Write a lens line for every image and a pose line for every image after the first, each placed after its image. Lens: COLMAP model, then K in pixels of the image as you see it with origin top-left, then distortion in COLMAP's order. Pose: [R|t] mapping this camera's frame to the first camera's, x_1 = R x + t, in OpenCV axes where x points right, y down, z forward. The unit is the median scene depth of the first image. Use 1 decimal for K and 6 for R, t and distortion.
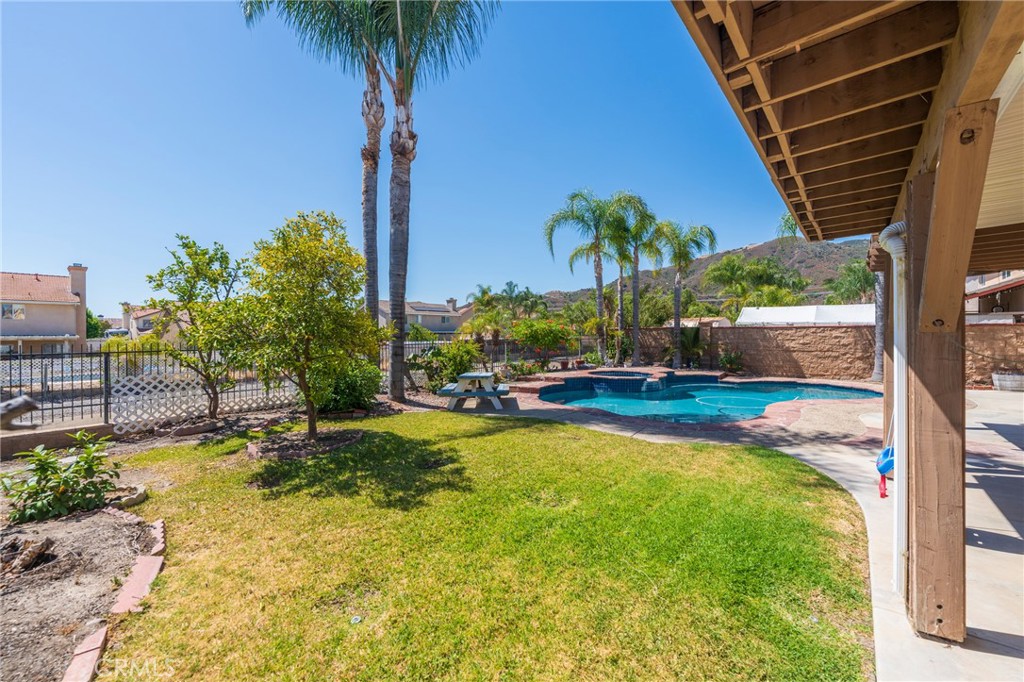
lens RADIAL K [[415.8, 0, 508.9], [0, 415.8, 337.5], [0, 0, 1]] dist [0.000940, -0.001031]
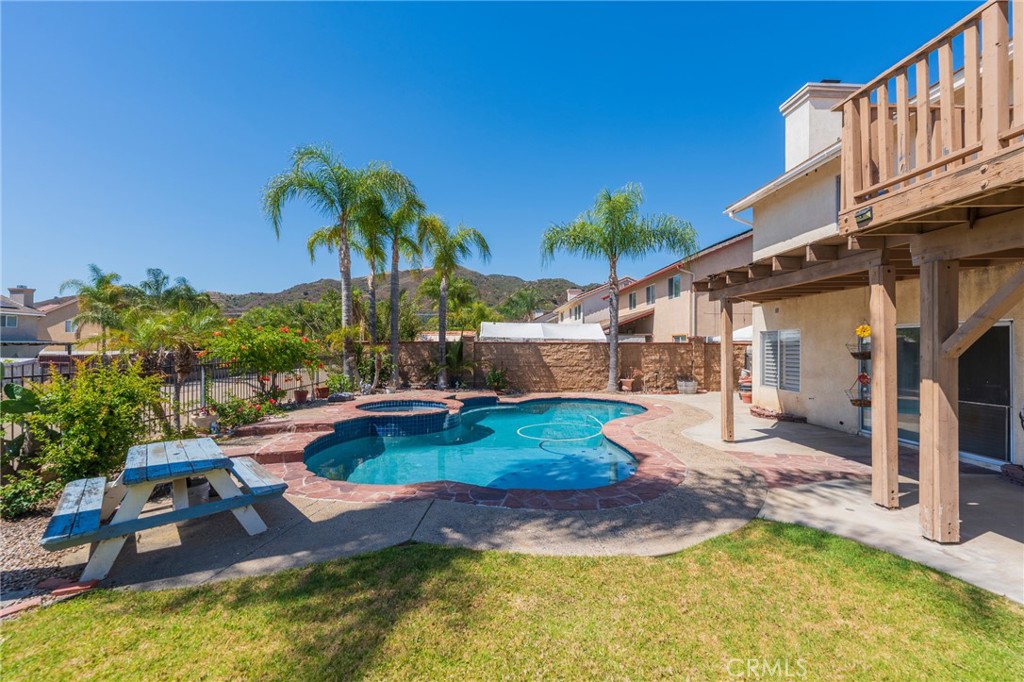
lens RADIAL K [[415.8, 0, 513.5], [0, 415.8, 341.0], [0, 0, 1]] dist [0.000940, -0.001031]
pose [[0.738934, 0.013370, 0.673645, -0.062787], [-0.000095, 0.999805, -0.019739, -0.008623], [-0.673778, 0.014522, 0.738791, 0.265922]]
